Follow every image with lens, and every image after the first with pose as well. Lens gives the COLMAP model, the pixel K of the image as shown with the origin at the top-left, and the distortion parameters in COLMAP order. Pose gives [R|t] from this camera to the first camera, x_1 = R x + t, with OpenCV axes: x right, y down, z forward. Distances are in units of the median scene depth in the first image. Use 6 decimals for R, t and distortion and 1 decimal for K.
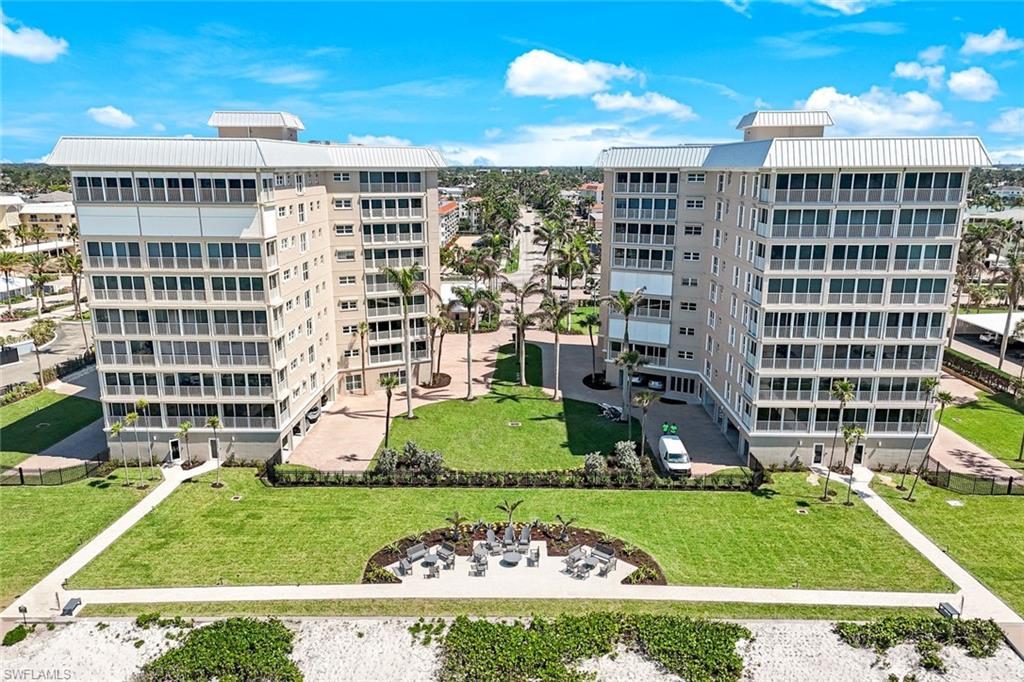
lens RADIAL K [[782.0, 0, 512.8], [0, 782.0, 382.6], [0, 0, 1]] dist [0.043801, -0.001289]
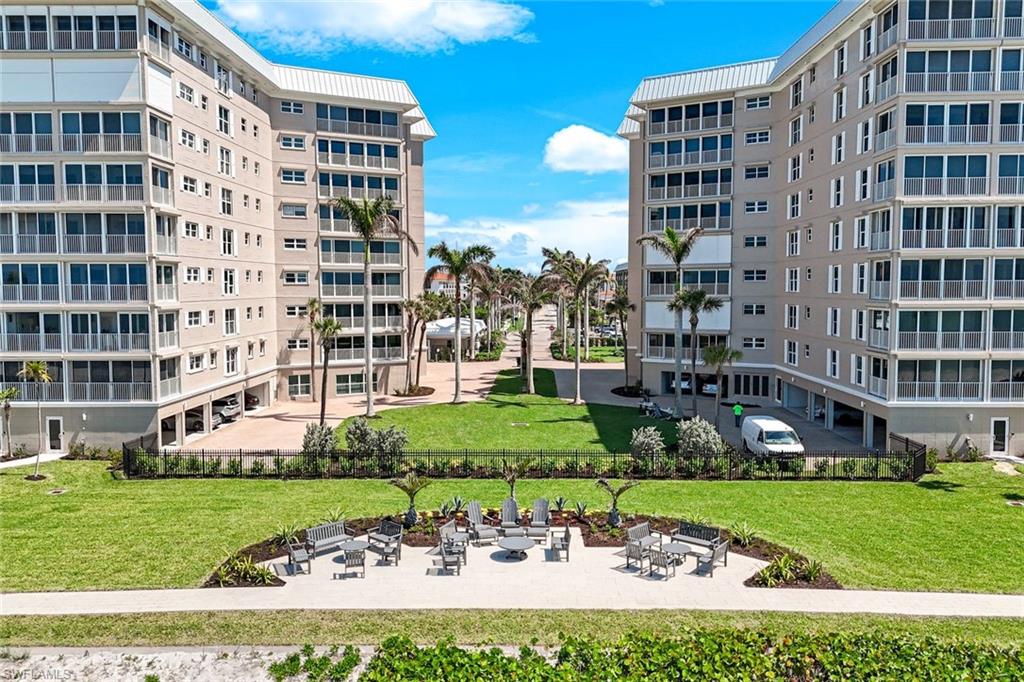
lens RADIAL K [[803.2, 0, 512.0], [0, 803.2, 341.0], [0, 0, 1]] dist [0.030034, -0.001493]
pose [[0.999966, -0.004376, -0.007022, 0.000827], [0.002897, 0.980149, -0.198241, 0.144927], [0.007750, 0.198214, 0.980128, 0.343622]]
